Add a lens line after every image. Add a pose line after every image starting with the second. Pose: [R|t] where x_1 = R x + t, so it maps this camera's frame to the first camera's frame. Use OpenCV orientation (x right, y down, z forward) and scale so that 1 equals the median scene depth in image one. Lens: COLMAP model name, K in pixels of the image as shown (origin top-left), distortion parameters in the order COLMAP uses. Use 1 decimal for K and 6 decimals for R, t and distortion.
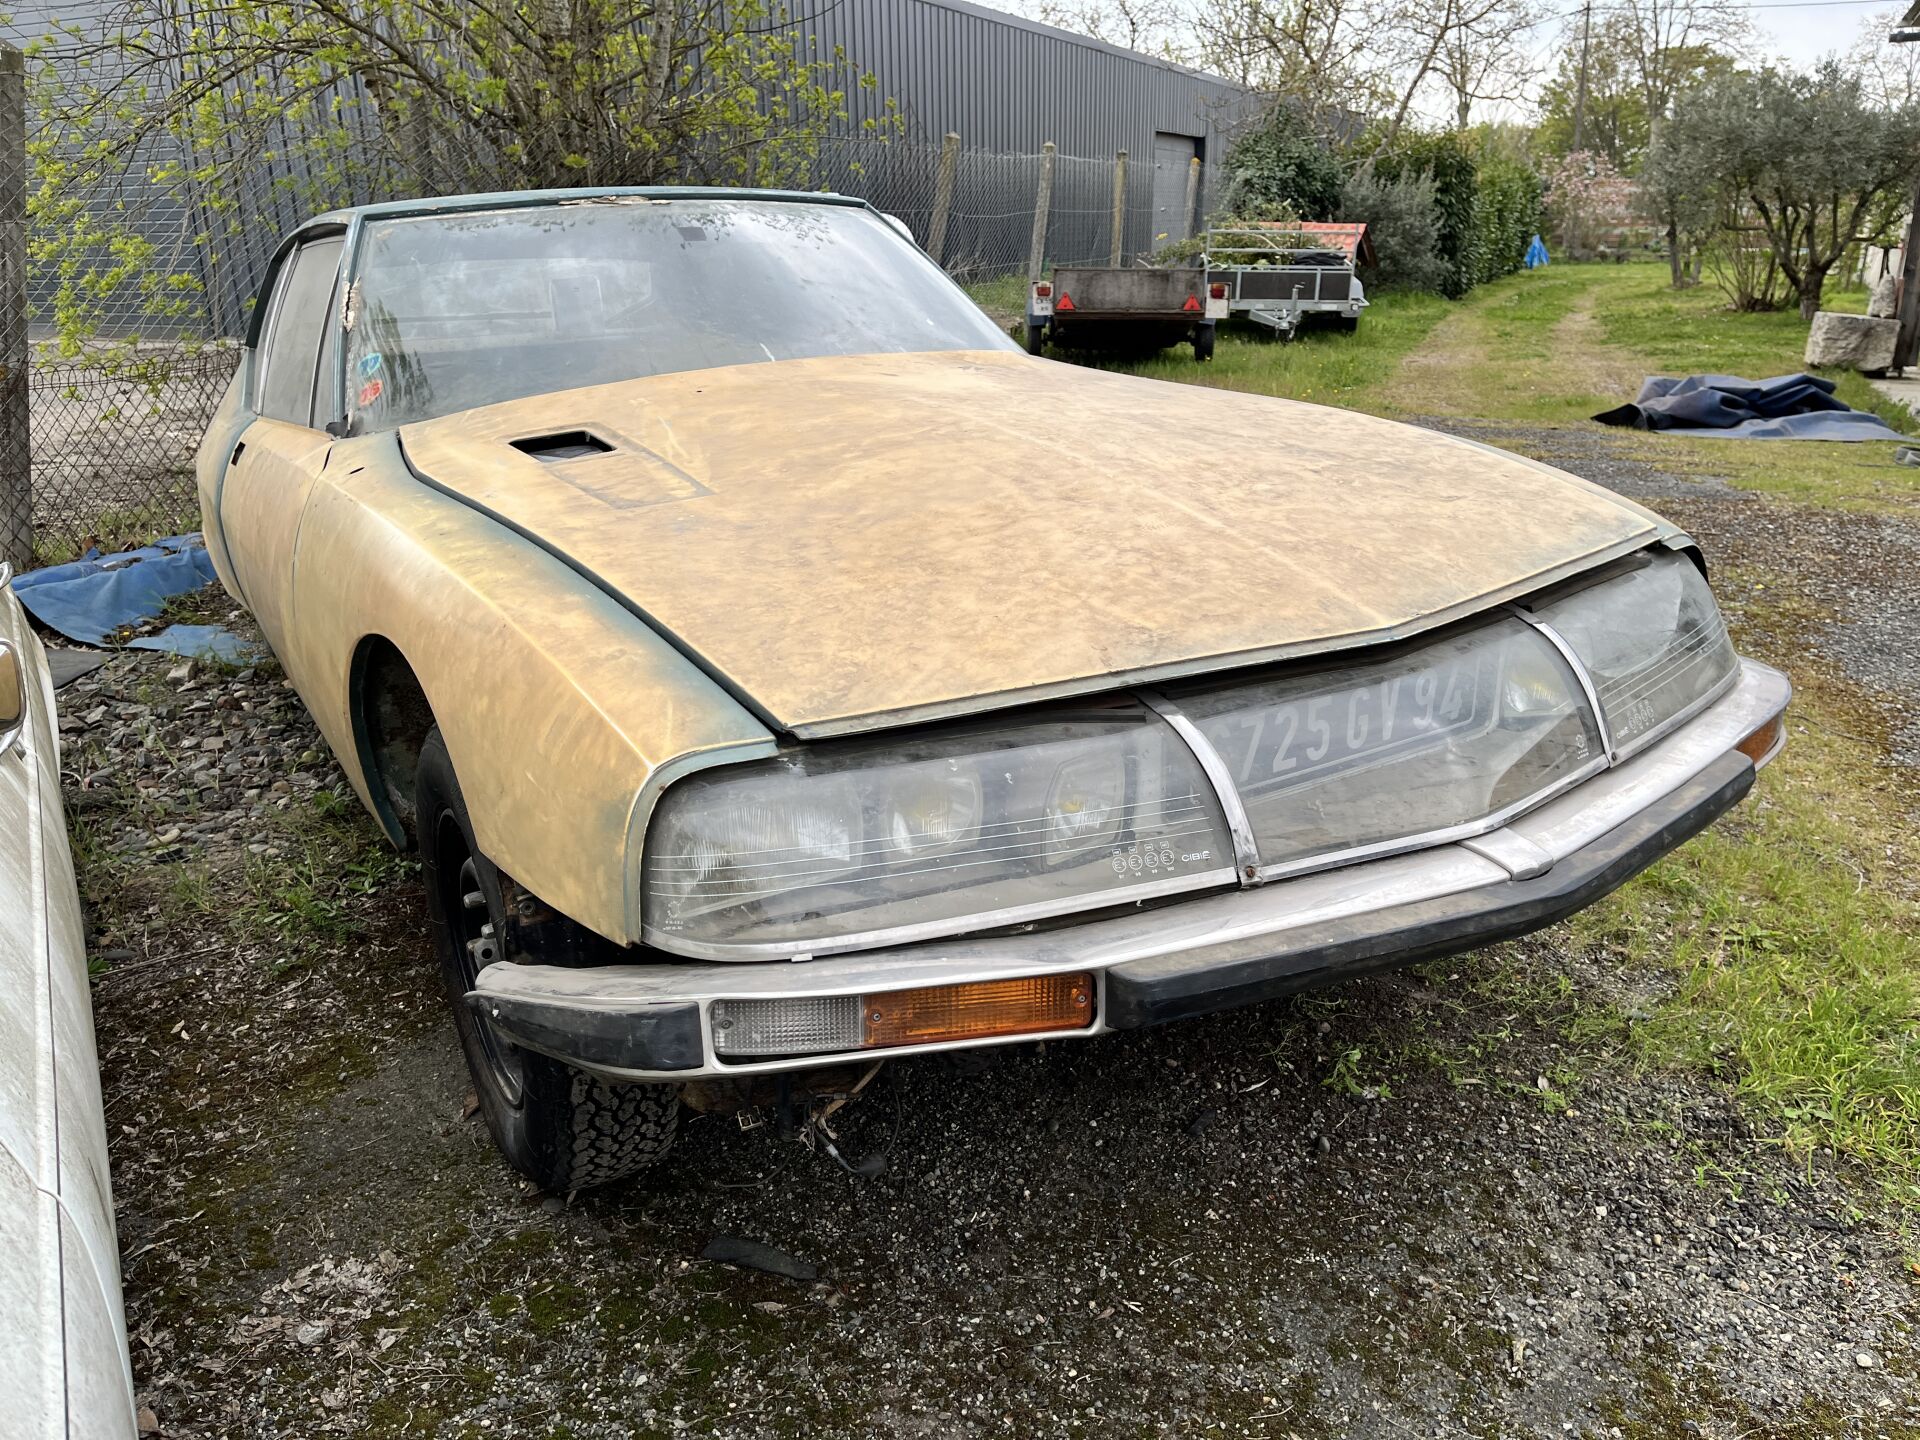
lens RADIAL K [[1456.0, 0, 962.9], [0, 1456.0, 725.6], [0, 0, 1]] dist [0.074415, -0.106138]
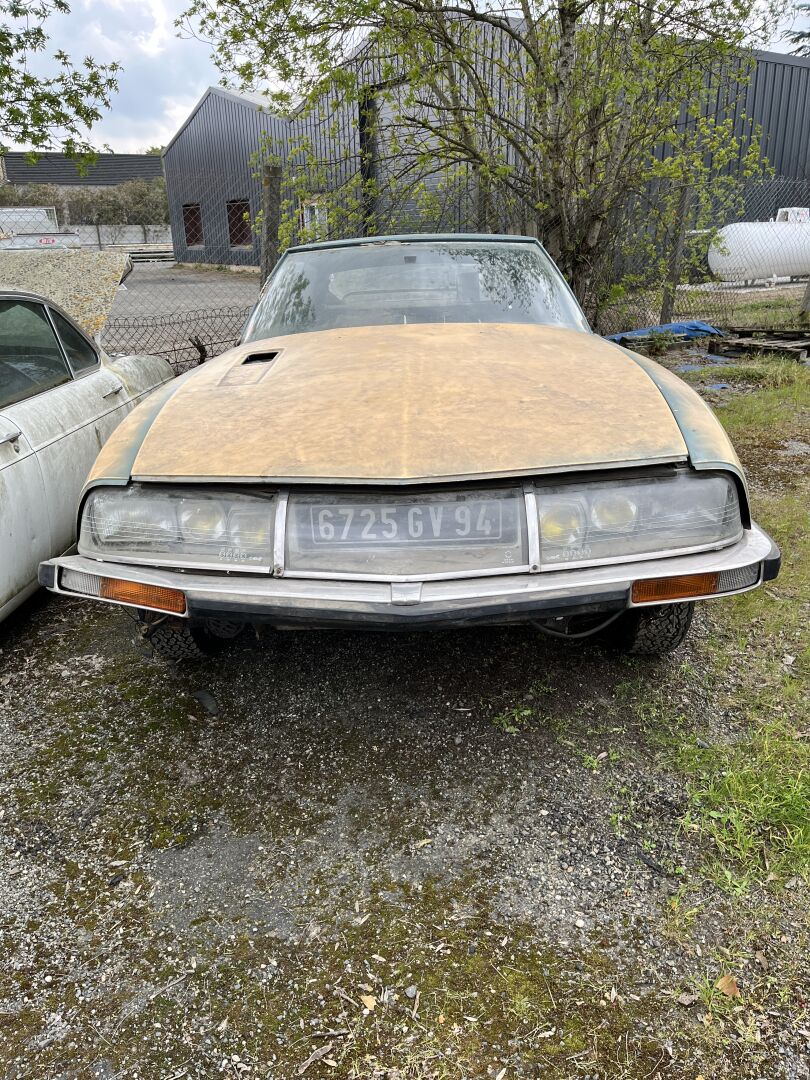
lens RADIAL K [[819.0, 0, 404.4], [0, 819.0, 536.8], [0, 0, 1]] dist [0.074415, -0.106138]
pose [[0.832917, 0.191377, -0.519254, 0.949627], [-0.173592, 0.981296, 0.083214, -0.086482], [0.525467, 0.020828, 0.850559, 0.015389]]
